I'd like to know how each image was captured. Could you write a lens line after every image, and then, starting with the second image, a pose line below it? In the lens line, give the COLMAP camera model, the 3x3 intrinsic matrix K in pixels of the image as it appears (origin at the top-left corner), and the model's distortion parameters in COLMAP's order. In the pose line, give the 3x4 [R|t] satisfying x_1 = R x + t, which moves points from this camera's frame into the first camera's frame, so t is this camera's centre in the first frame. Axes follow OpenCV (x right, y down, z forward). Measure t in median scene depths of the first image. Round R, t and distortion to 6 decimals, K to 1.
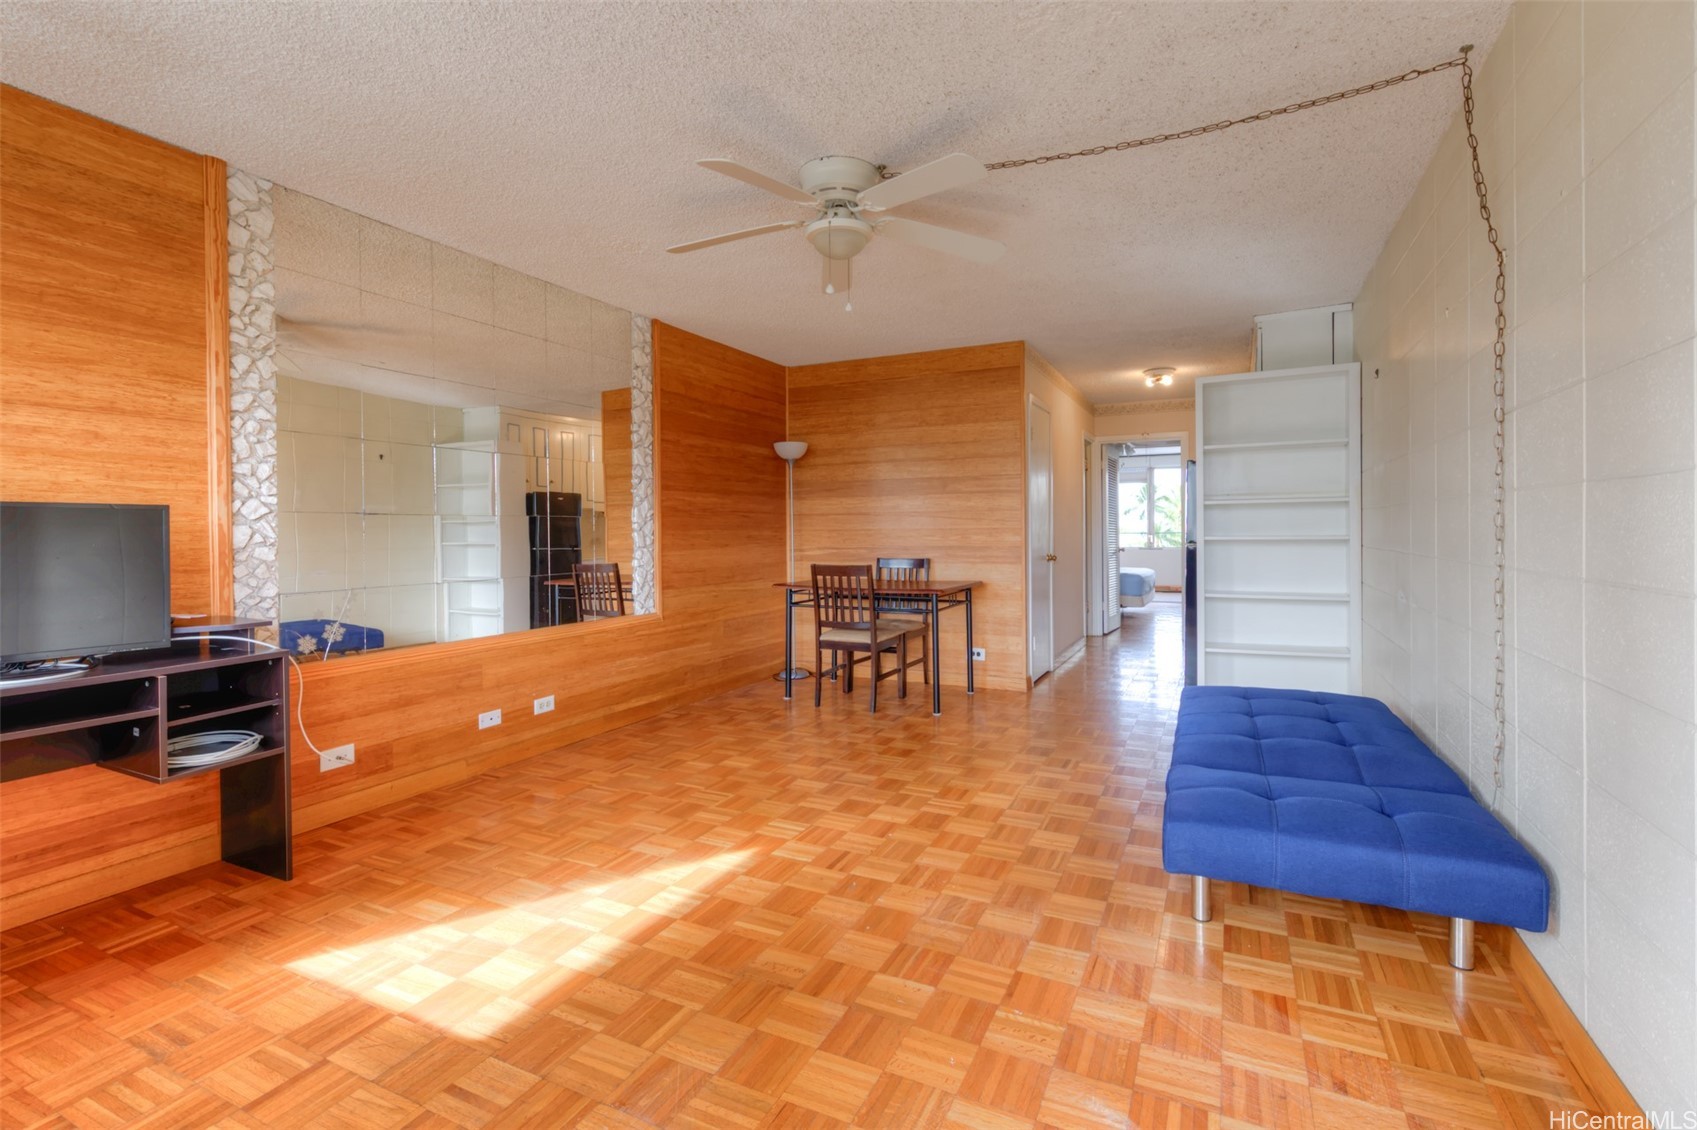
lens RADIAL K [[701.6, 0, 843.5], [0, 701.6, 530.4], [0, 0, 1]] dist [-0.001147, -0.000057]
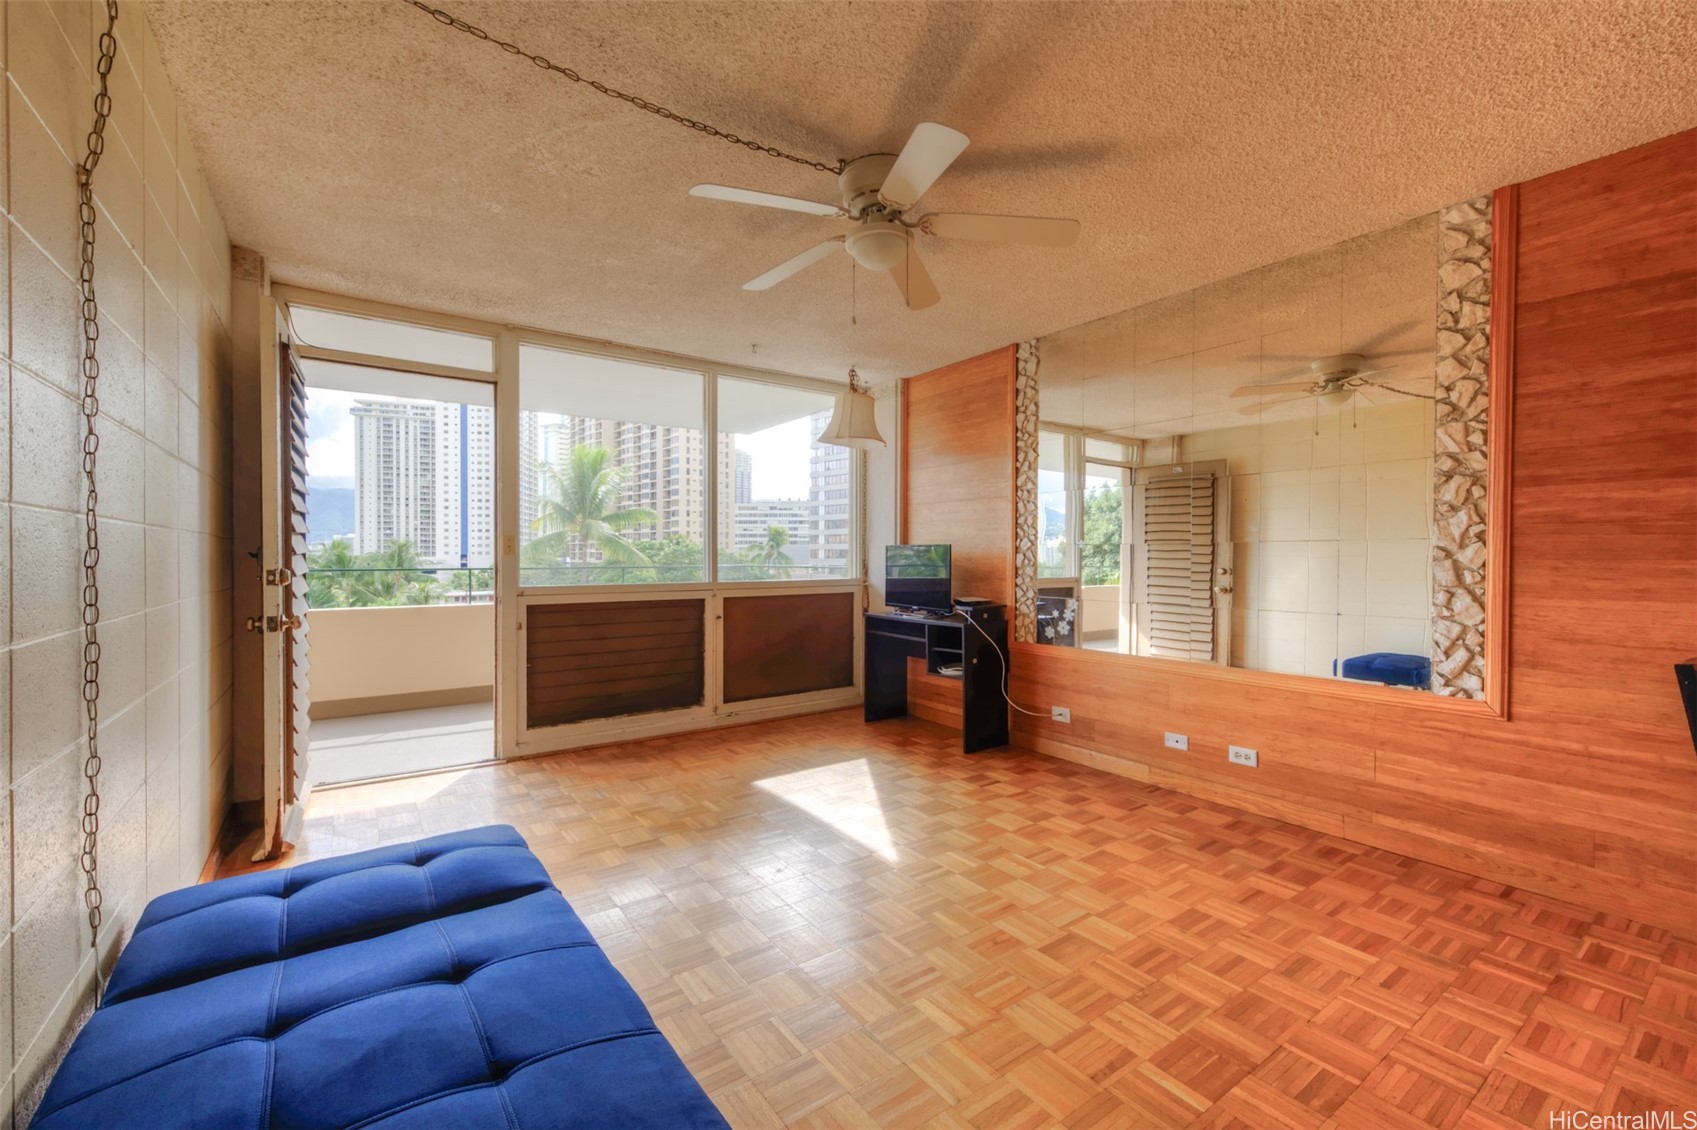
lens RADIAL K [[686.0, 0, 848.5], [0, 686.0, 565.0], [0, 0, 1]] dist [0.000129, 0.000026]
pose [[-0.428539, 0.018156, -0.903341, 0.804390], [0.001970, 0.999814, 0.019160, -0.012652], [0.903521, 0.006431, -0.428495, 1.319003]]
